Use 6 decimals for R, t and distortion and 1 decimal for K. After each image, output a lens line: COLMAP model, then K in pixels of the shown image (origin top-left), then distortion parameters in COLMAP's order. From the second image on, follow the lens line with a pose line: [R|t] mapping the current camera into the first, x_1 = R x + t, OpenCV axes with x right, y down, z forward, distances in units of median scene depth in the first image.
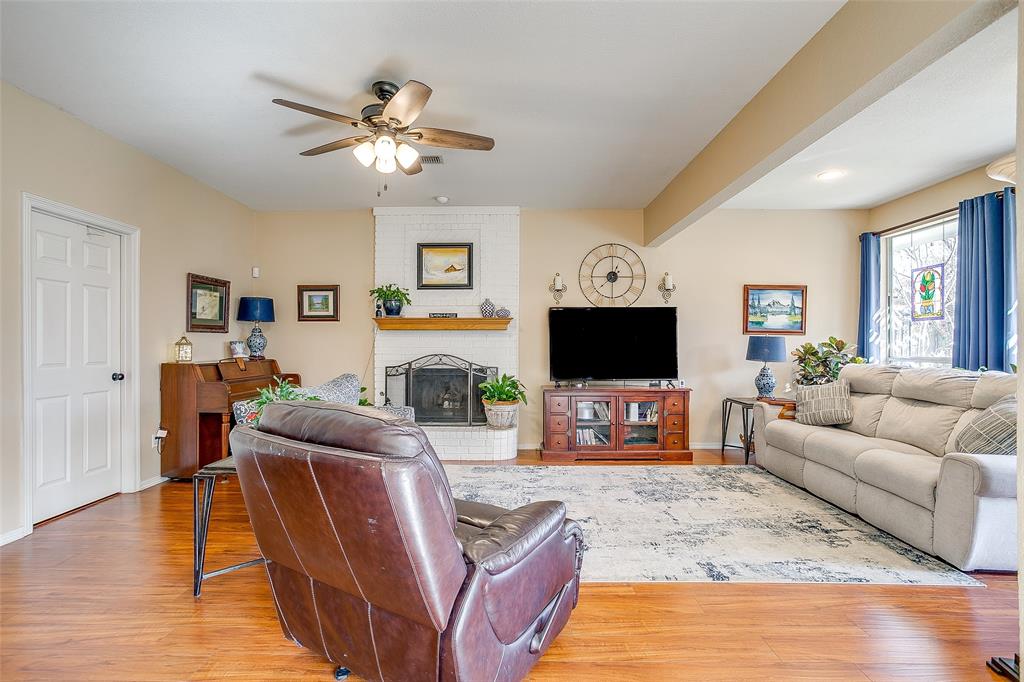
lens RADIAL K [[499.6, 0, 502.5], [0, 499.6, 342.8], [0, 0, 1]] dist [-0.053499, 0.029886]
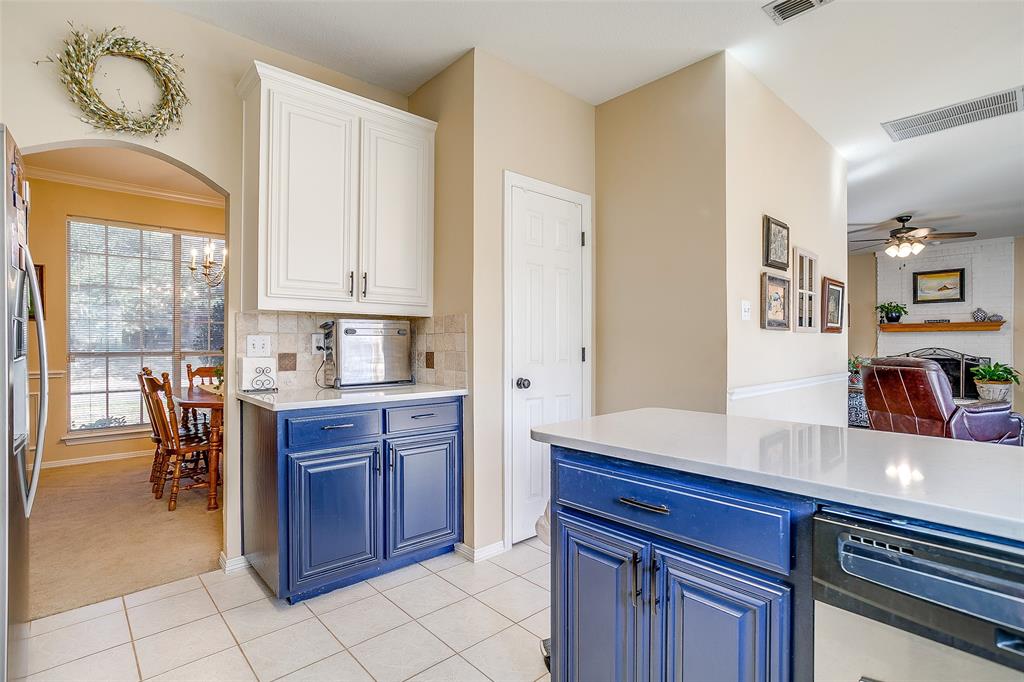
lens RADIAL K [[499.6, 0, 499.2], [0, 499.6, 342.3], [0, 0, 1]] dist [-0.053499, 0.029886]
pose [[0.673201, -0.002965, -0.739454, 0.074389], [0.001932, 0.999996, -0.002251, 0.007263], [0.739457, 0.000087, 0.673204, -0.906898]]
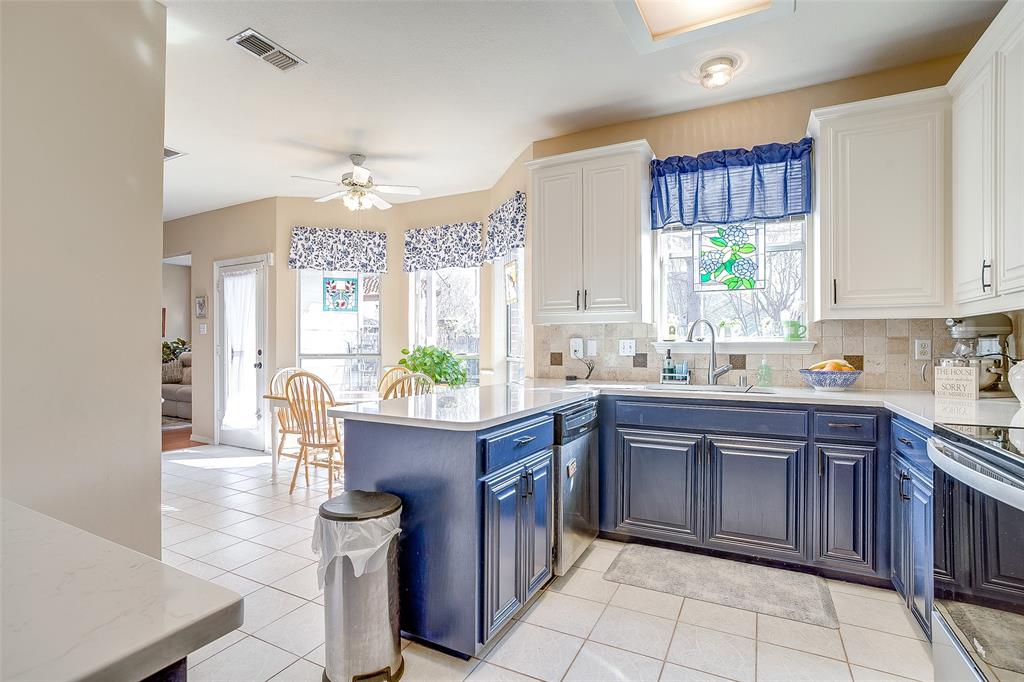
lens RADIAL K [[499.6, 0, 507.0], [0, 499.6, 341.3], [0, 0, 1]] dist [-0.053499, 0.029886]
pose [[0.444088, 0.003361, 0.895977, -0.394910], [-0.000479, 0.999994, -0.003513, 0.004815], [-0.895983, 0.001131, 0.444087, -0.856421]]
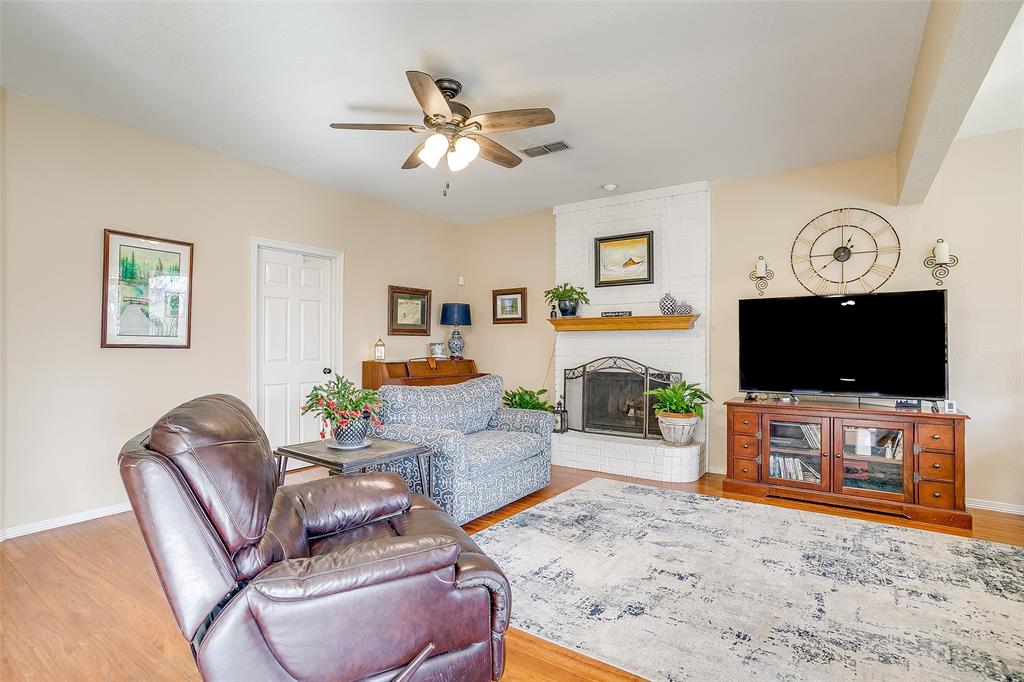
lens RADIAL K [[499.6, 0, 510.7], [0, 499.6, 340.8], [0, 0, 1]] dist [-0.053499, 0.029886]
pose [[0.829523, -0.004535, -0.558453, 0.229661], [-0.000724, 0.999957, -0.009197, 0.002204], [0.558471, 0.008033, 0.829485, 0.138935]]
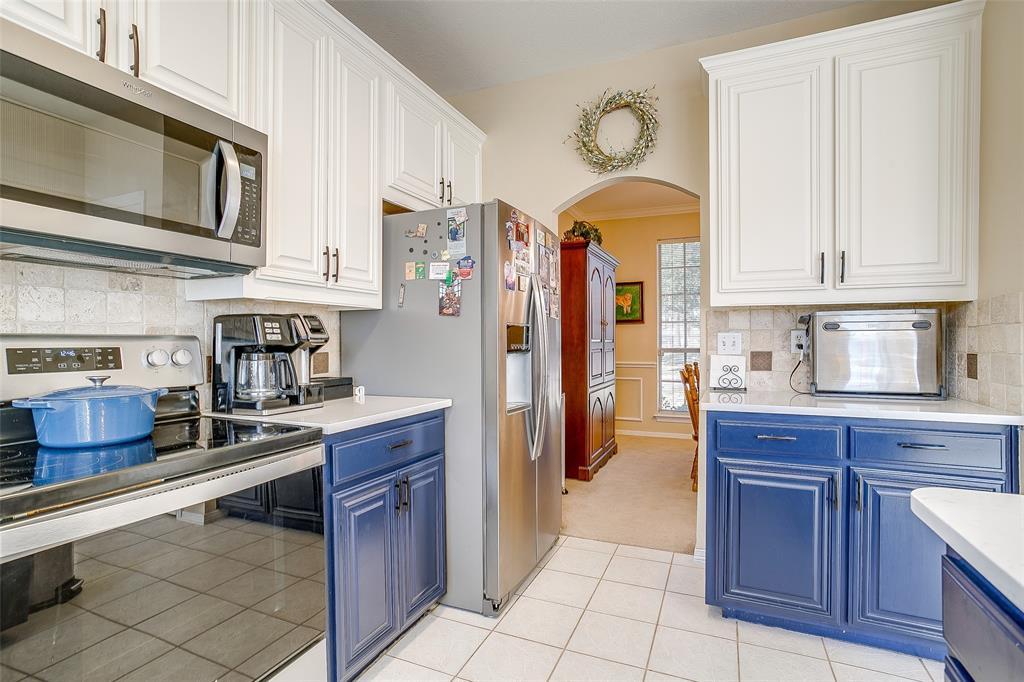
lens RADIAL K [[499.6, 0, 513.8], [0, 499.6, 343.7], [0, 0, 1]] dist [-0.053499, 0.029886]
pose [[-0.394449, 0.003892, -0.918910, 0.075192], [0.002285, 0.999992, 0.003254, 0.007366], [0.918915, -0.000816, -0.394455, -0.751427]]
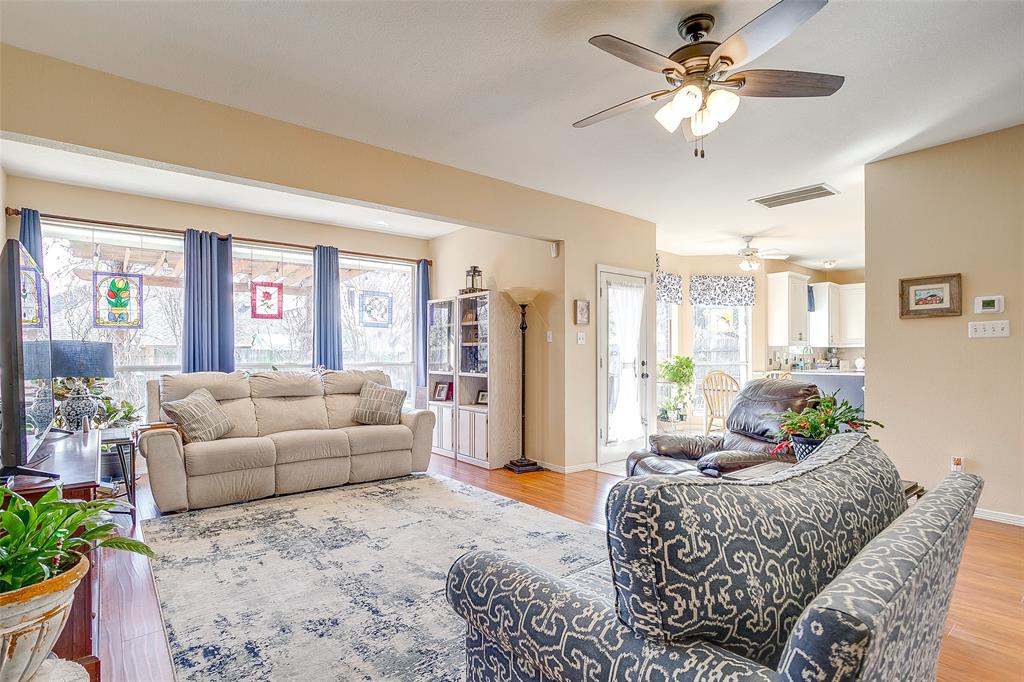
lens RADIAL K [[499.6, 0, 507.9], [0, 499.6, 360.2], [0, 0, 1]] dist [-0.053499, 0.029886]
pose [[-0.645785, -0.013865, 0.763393, -0.349320], [-0.002533, 0.999869, 0.016016, 0.000251], [-0.763515, 0.008409, -0.645735, 0.947533]]
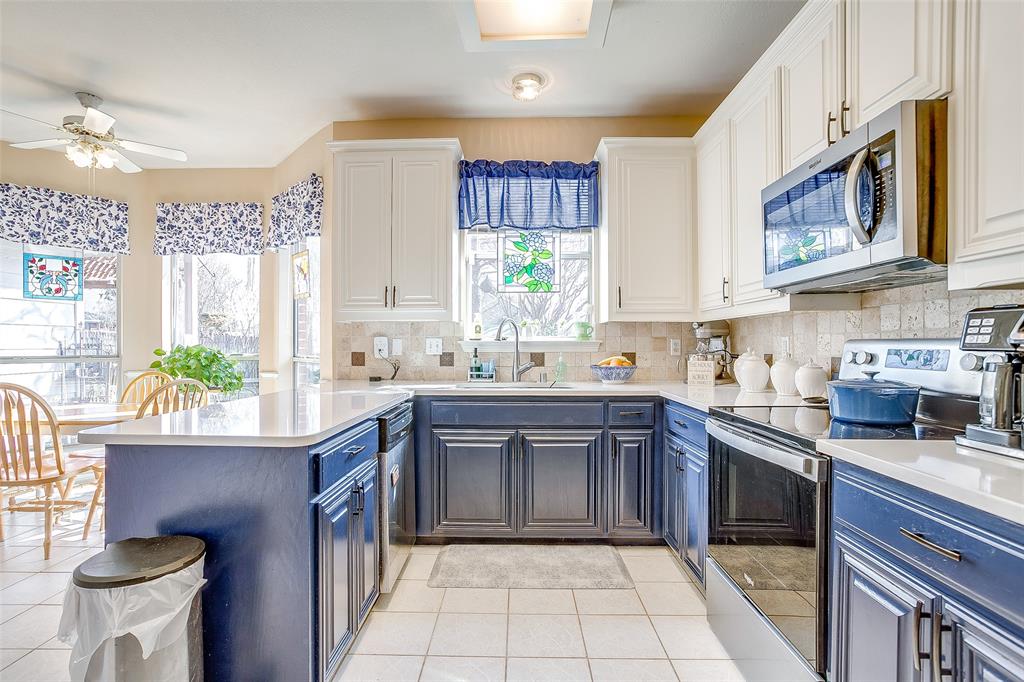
lens RADIAL K [[499.6, 0, 510.8], [0, 499.6, 341.1], [0, 0, 1]] dist [-0.053499, 0.029886]
pose [[0.004114, 0.002374, 0.999989, -0.385172], [-0.000401, 0.999997, -0.002373, 0.005184], [-0.999991, -0.000391, 0.004115, -0.809024]]
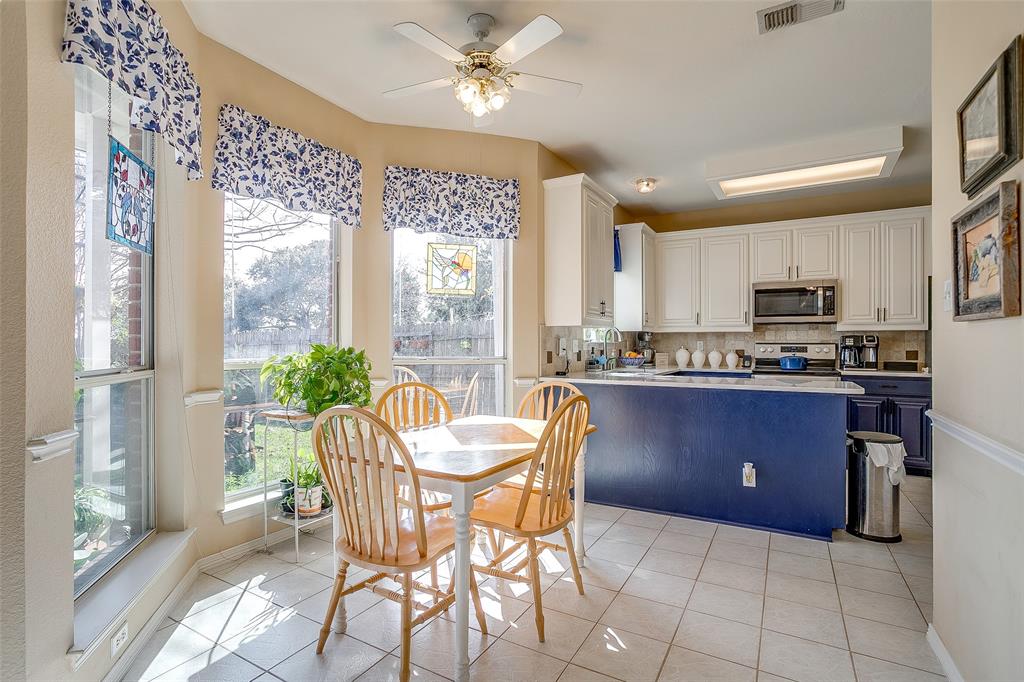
lens RADIAL K [[499.6, 0, 511.9], [0, 499.6, 338.9], [0, 0, 1]] dist [-0.053499, 0.029886]
pose [[-0.878980, -0.000367, 0.476859, -0.040230], [-0.005382, 0.999944, -0.009152, 0.006581], [-0.476829, -0.010611, -0.878932, 0.089101]]
